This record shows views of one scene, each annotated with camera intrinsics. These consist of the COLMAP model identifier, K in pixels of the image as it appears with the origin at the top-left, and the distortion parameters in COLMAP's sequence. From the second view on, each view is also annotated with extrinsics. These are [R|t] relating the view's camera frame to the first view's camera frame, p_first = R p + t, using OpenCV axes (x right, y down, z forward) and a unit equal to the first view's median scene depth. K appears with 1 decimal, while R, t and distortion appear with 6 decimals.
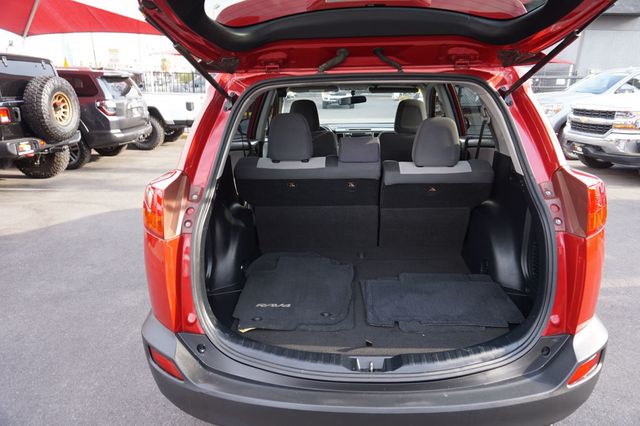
lens RADIAL K [[445.1, 0, 317.5], [0, 445.1, 209.8], [0, 0, 1]] dist [-0.025828, 0.022291]
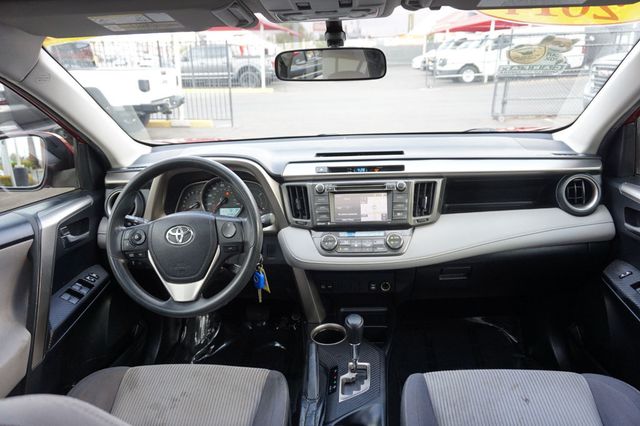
lens RADIAL K [[445.1, 0, 317.3], [0, 445.1, 216.4], [0, 0, 1]] dist [-0.025828, 0.022291]
pose [[0.998962, -0.016712, -0.042375, 0.101859], [0.019710, 0.997258, 0.071336, -0.231543], [0.041066, -0.072098, 0.996552, 0.963856]]
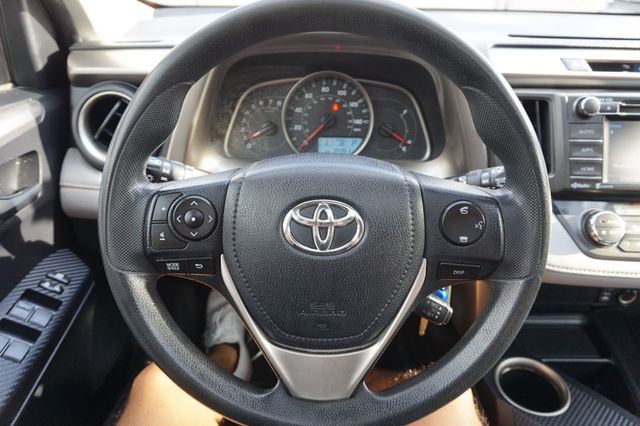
lens RADIAL K [[477.5, 0, 317.4], [0, 477.5, 213.0], [0, 0, 1]] dist [-0.006040, 0.005946]
pose [[0.998404, 0.009402, 0.055690, -0.025195], [-0.022760, 0.969412, 0.244380, -0.231116], [-0.051689, -0.245257, 0.968079, 1.165283]]
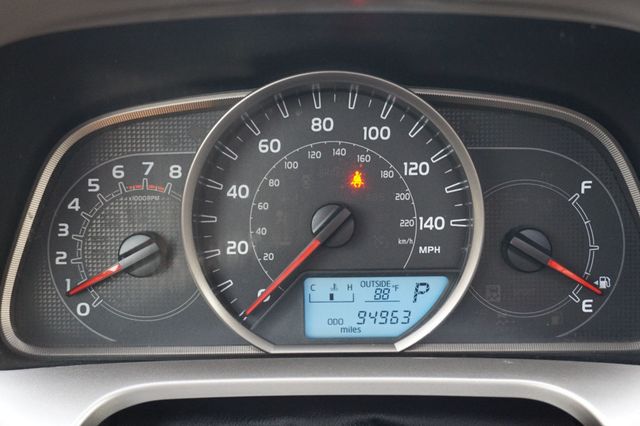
lens RADIAL K [[853.4, 0, 319.1], [0, 853.4, 211.8], [0, 0, 1]] dist [0.018718, 0.000000]
pose [[0.999592, -0.011109, 0.026309, -0.013428], [0.008133, 0.993826, 0.110649, -0.233811], [-0.027375, -0.110390, 0.993511, 1.271592]]
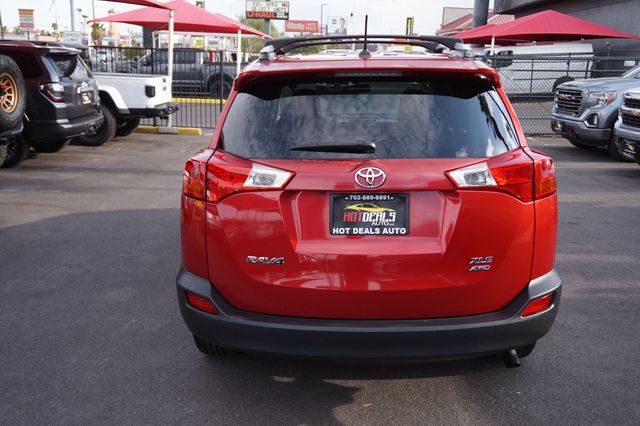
lens RADIAL K [[626.9, 0, 321.4], [0, 626.9, 210.8], [0, 0, 1]] dist [-0.010981, 0.000000]
pose [[0.999725, 0.005744, 0.022750, -0.026440], [-0.004807, 0.999145, -0.041051, 0.086830], [-0.022966, 0.040931, 0.998898, -0.405883]]
